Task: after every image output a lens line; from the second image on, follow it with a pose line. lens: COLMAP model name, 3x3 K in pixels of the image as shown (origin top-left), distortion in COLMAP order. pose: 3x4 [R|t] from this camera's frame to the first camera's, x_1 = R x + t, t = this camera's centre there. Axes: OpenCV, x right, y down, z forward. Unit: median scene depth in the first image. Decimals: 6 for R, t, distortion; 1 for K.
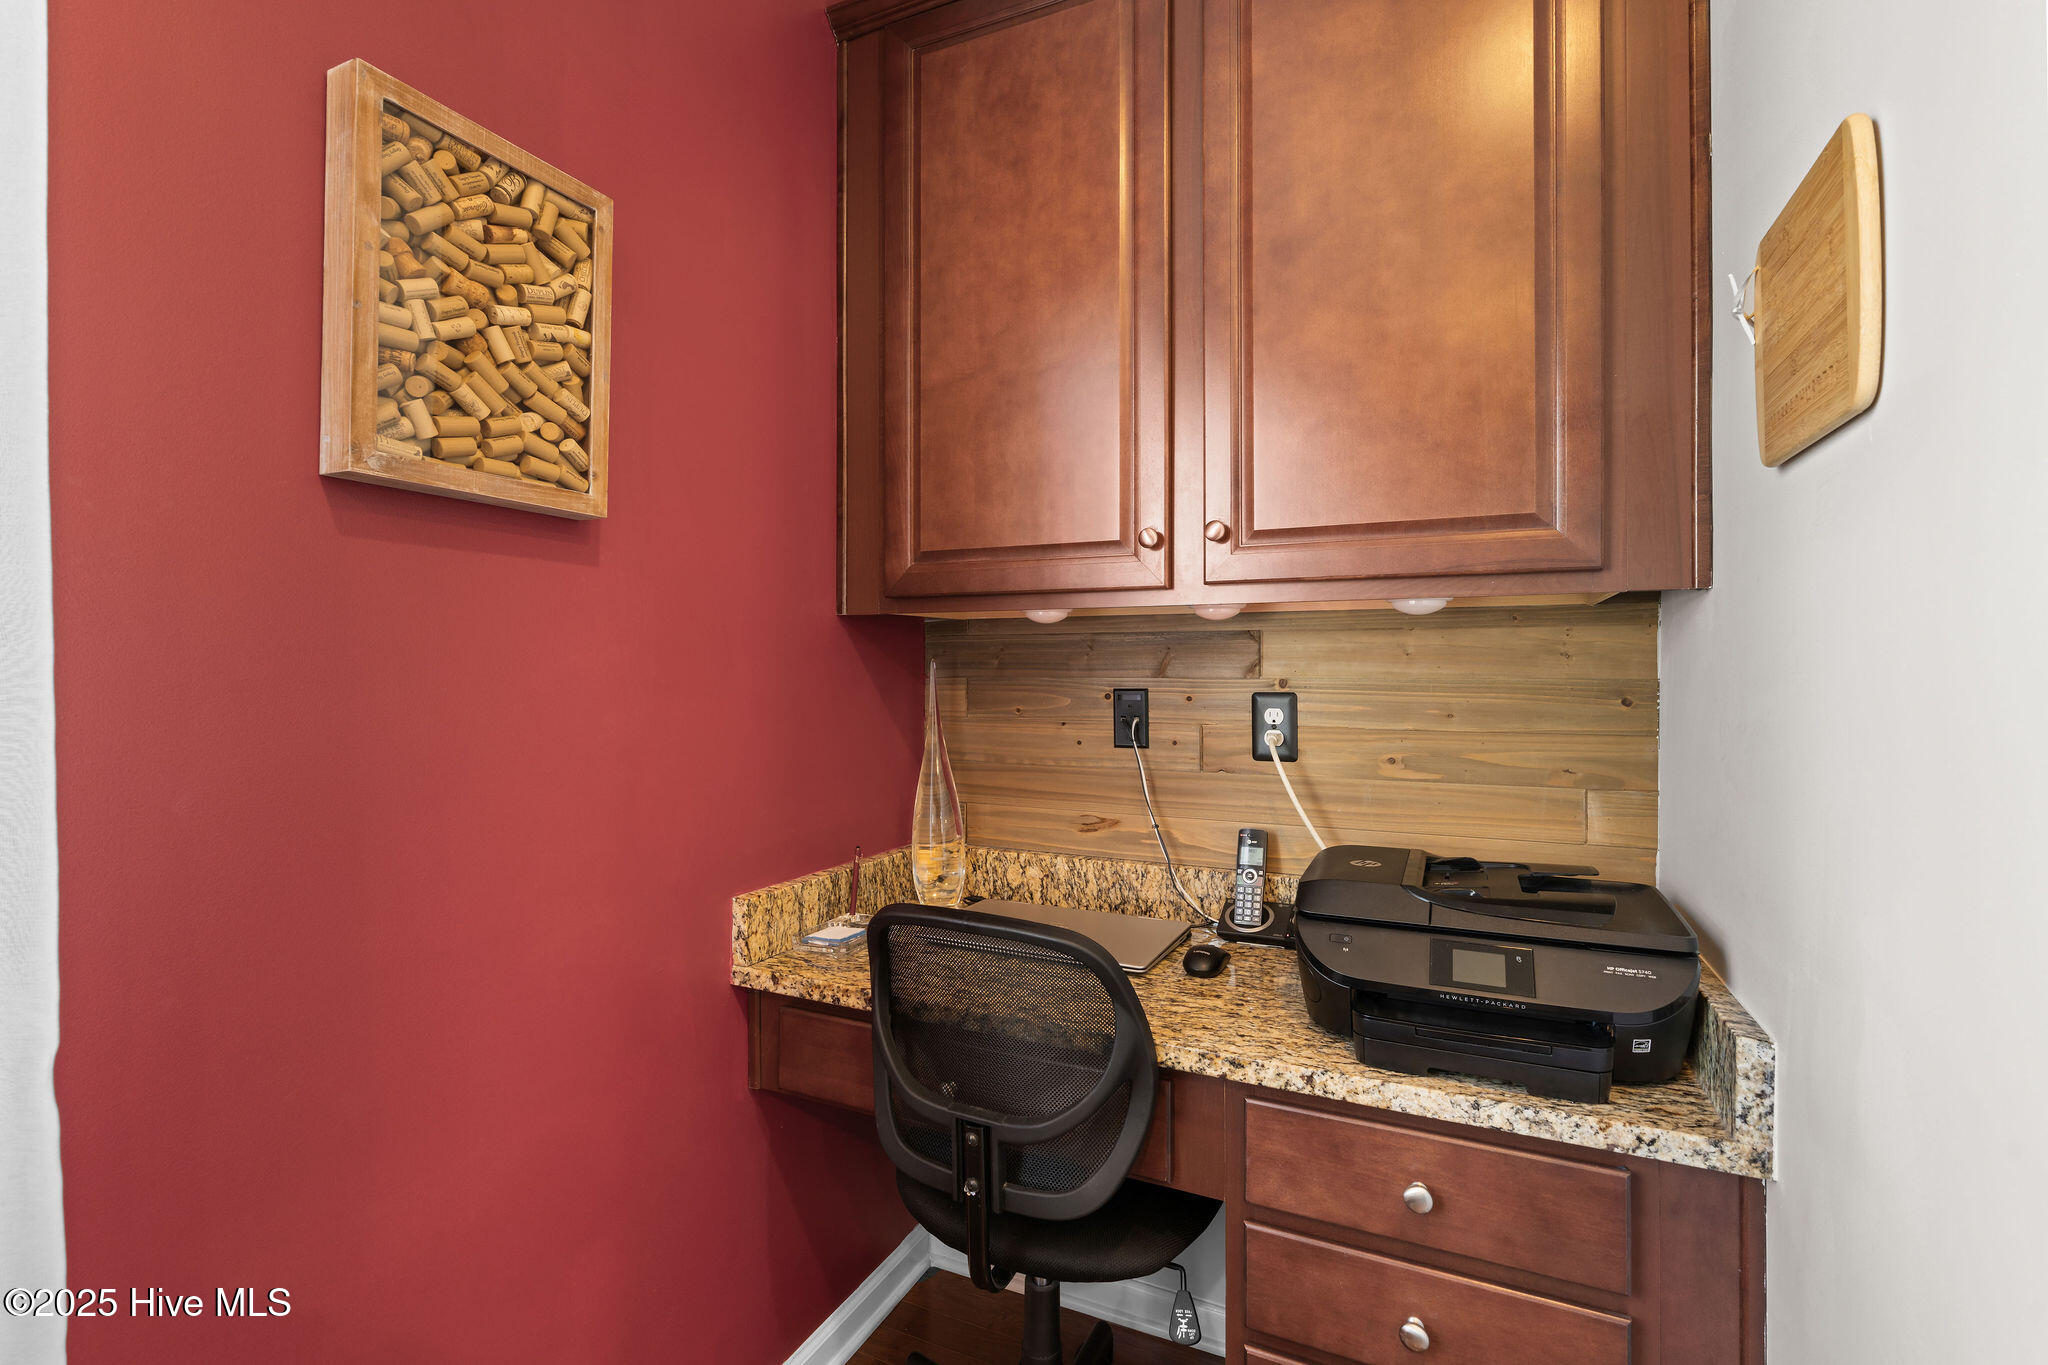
lens RADIAL K [[923.9, 0, 1032.8], [0, 923.9, 669.4], [0, 0, 1]] dist [-0.007446, 0.002121]
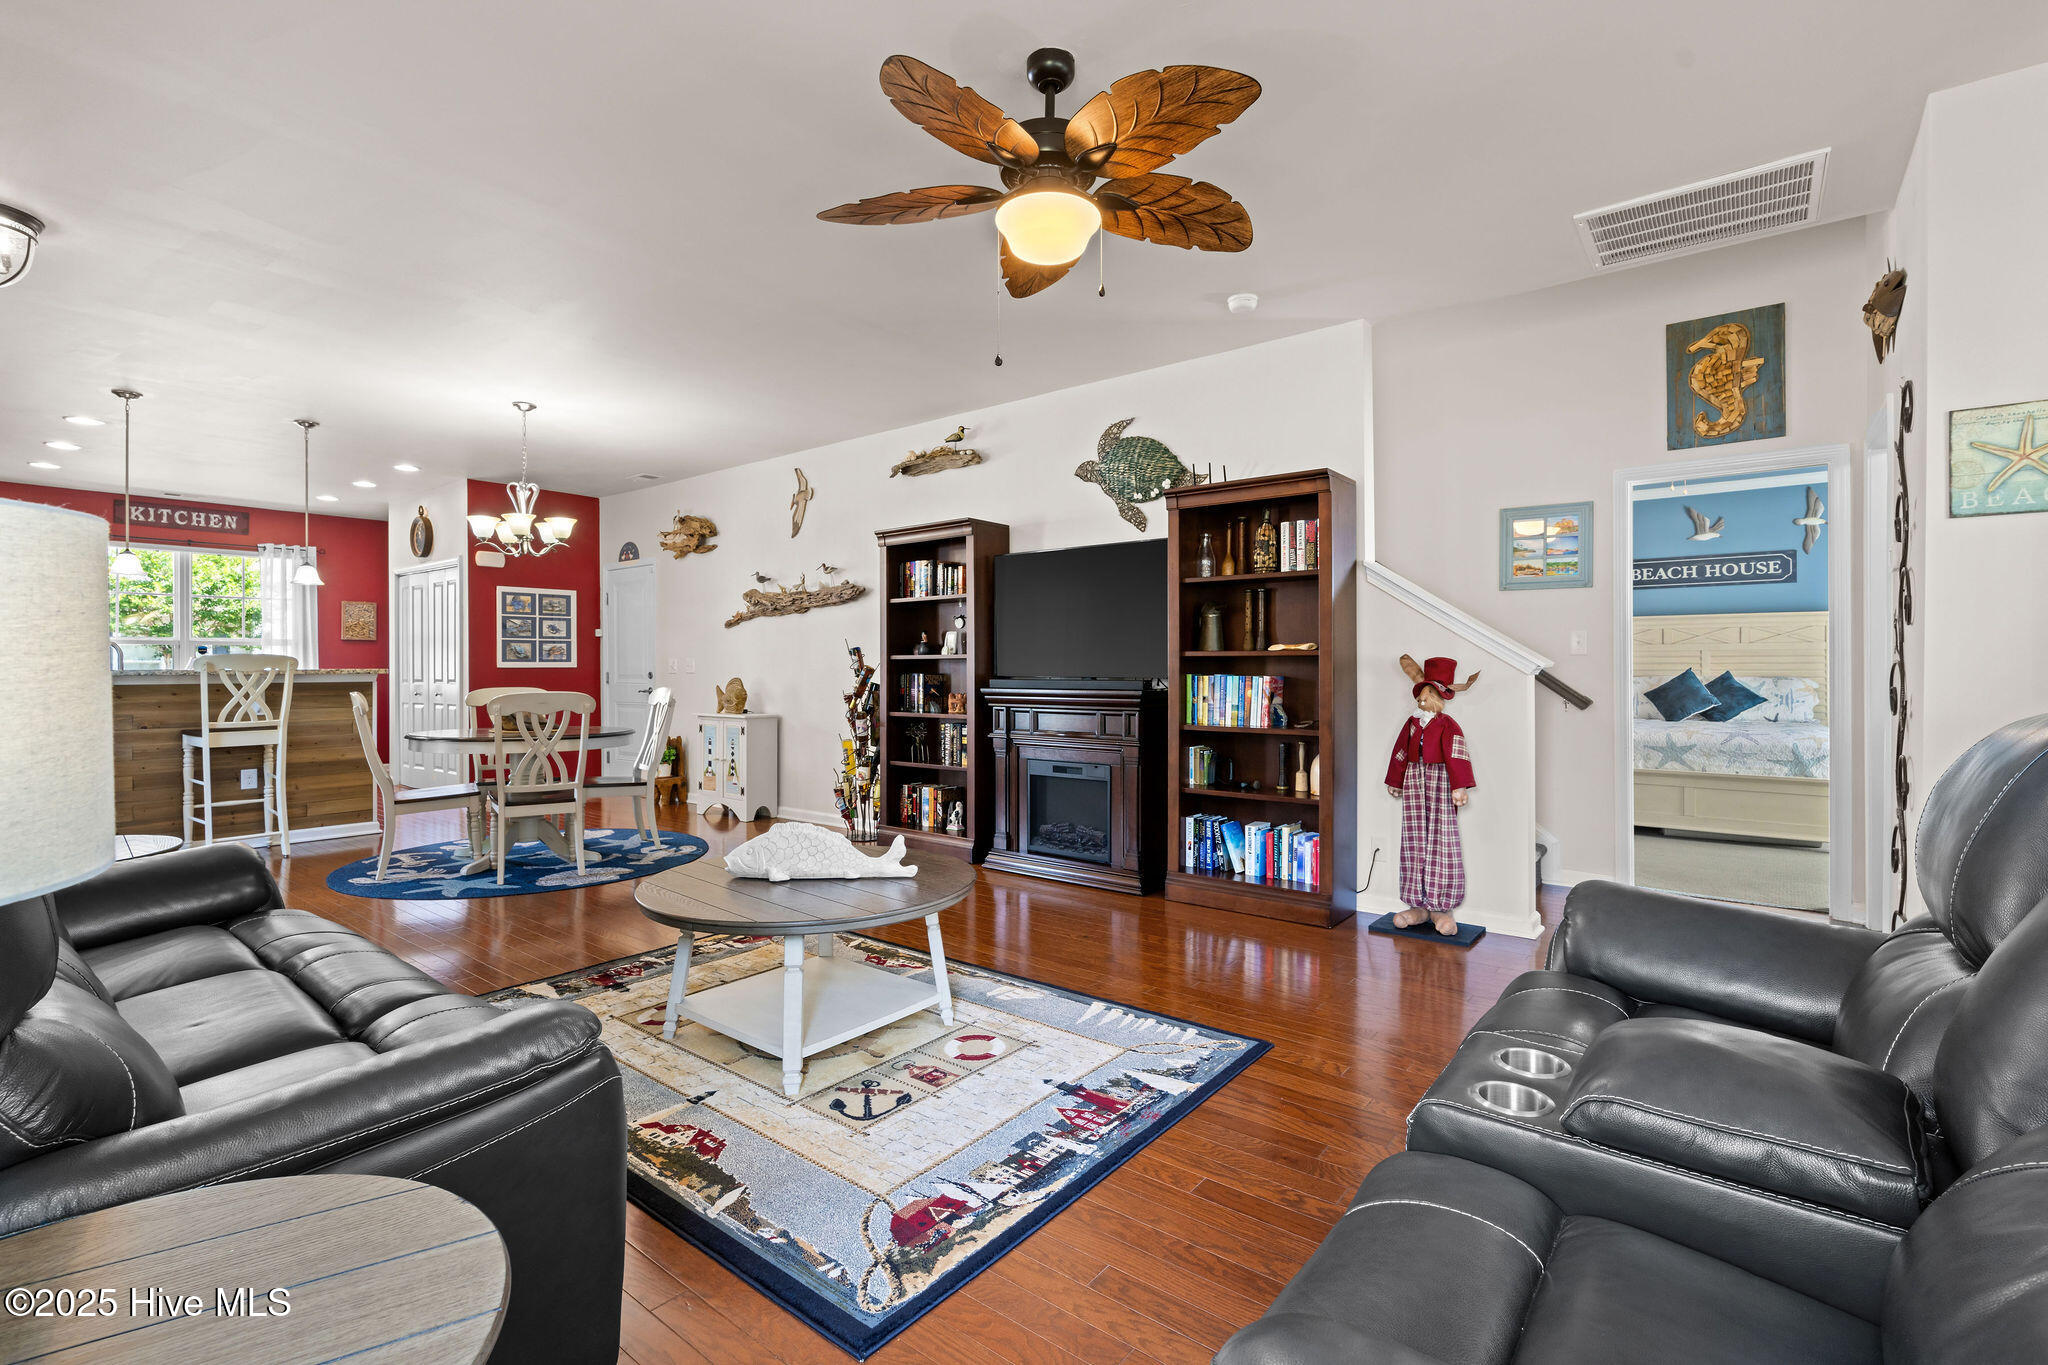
lens RADIAL K [[923.9, 0, 1032.1], [0, 923.9, 674.6], [0, 0, 1]] dist [-0.007446, 0.002121]
pose [[0.971722, 0.000945, -0.236124, 6.555384], [0.001287, 0.999956, 0.009298, 0.076062], [0.236122, -0.009339, 0.971678, -5.145993]]
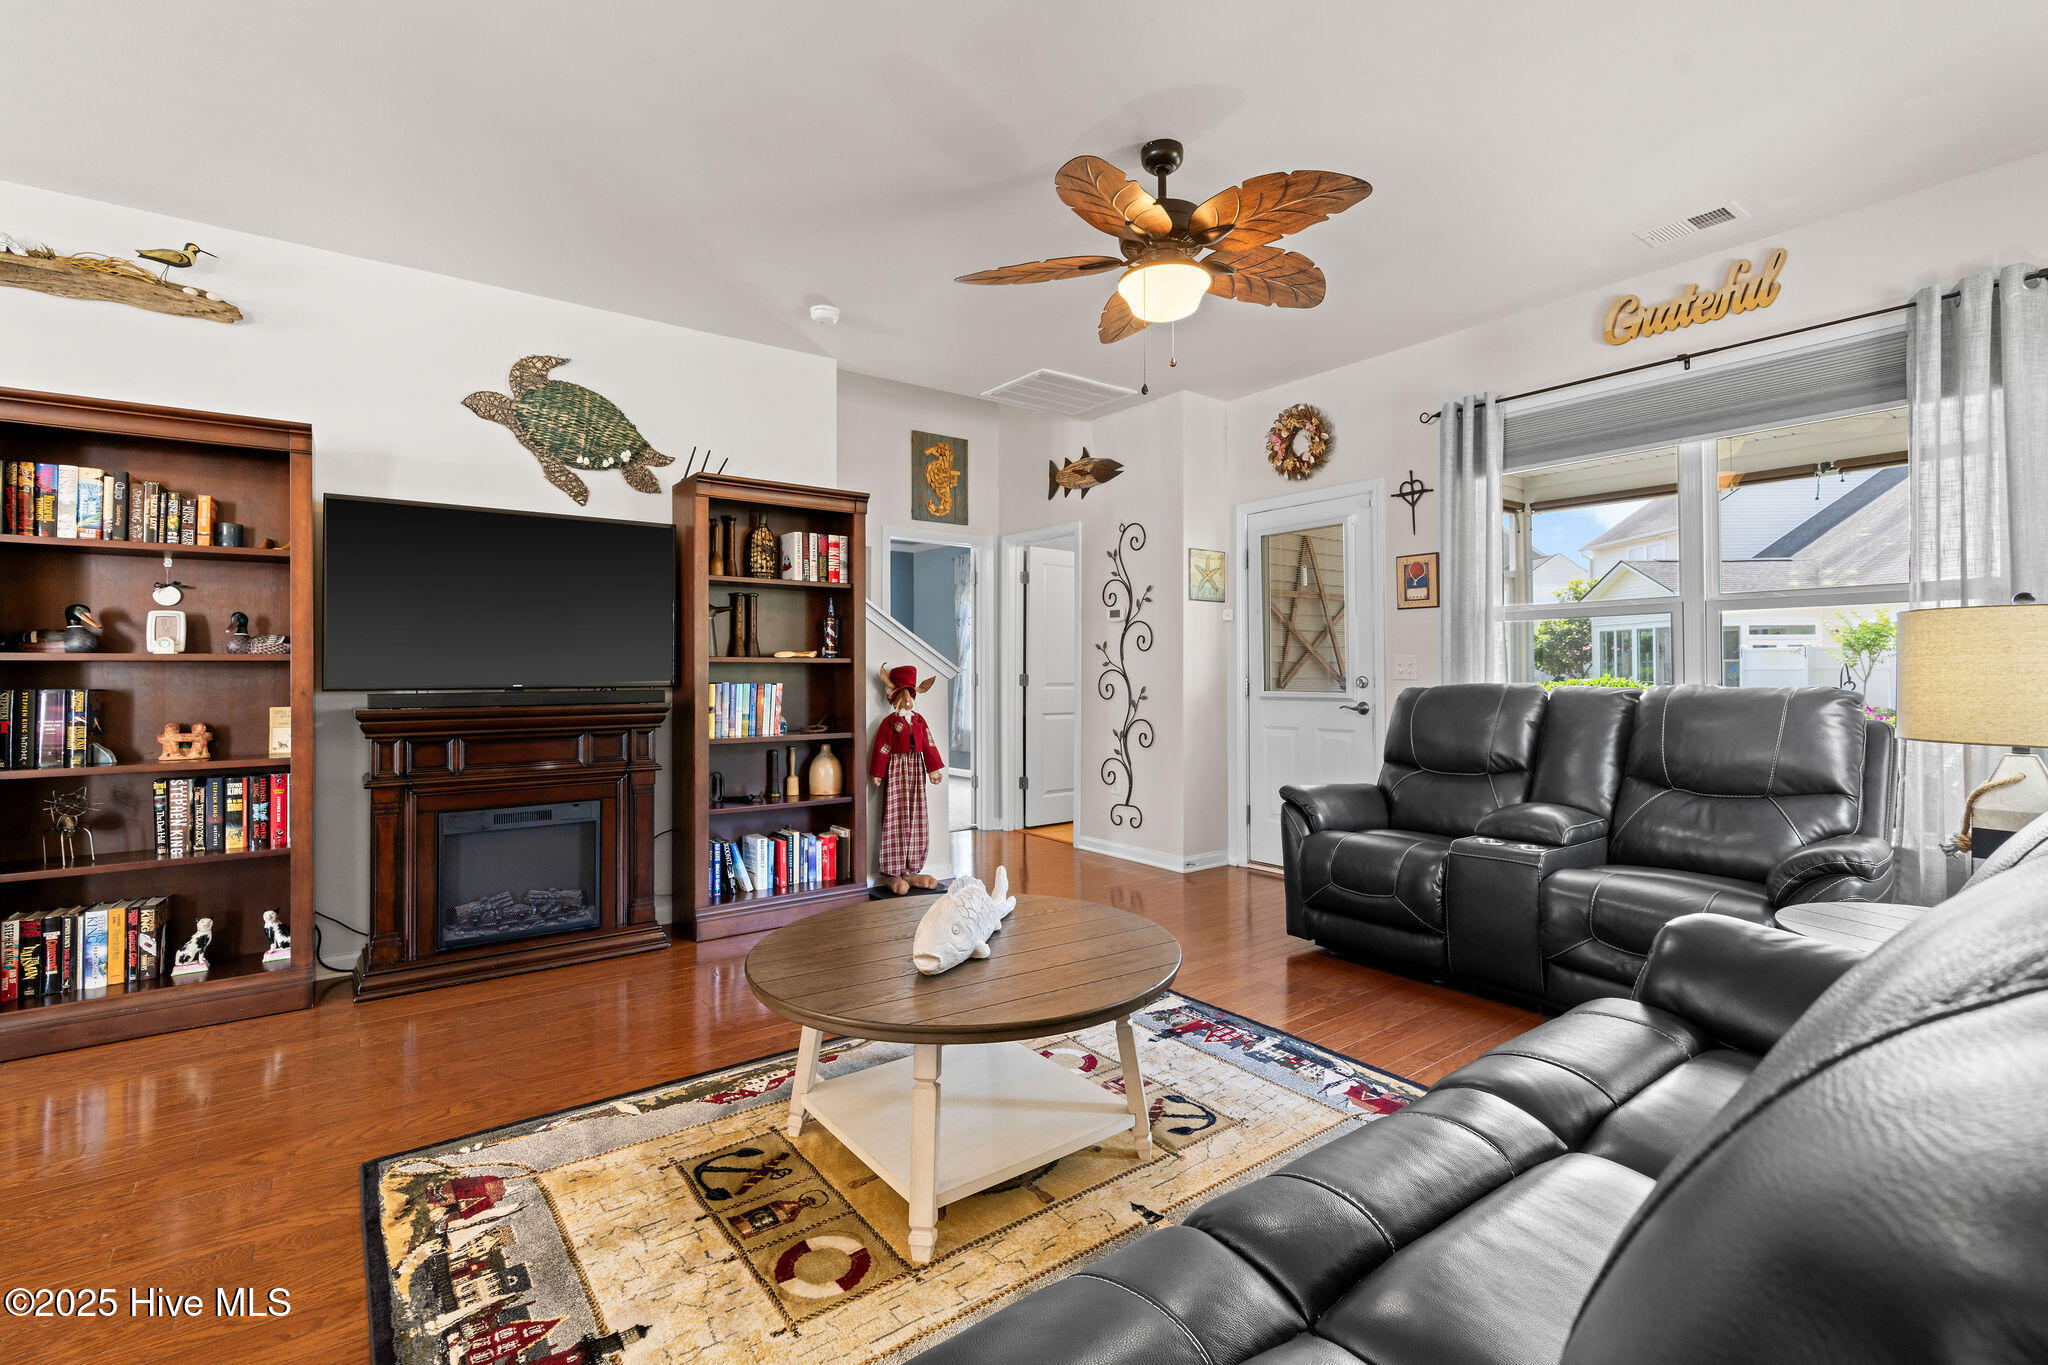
lens RADIAL K [[923.9, 0, 1027.8], [0, 923.9, 664.1], [0, 0, 1]] dist [-0.007446, 0.002121]
pose [[0.468360, 0.006429, 0.883514, 4.147047], [0.002457, 0.999960, -0.008579, 0.075744], [-0.883534, 0.006189, 0.468326, -4.071162]]
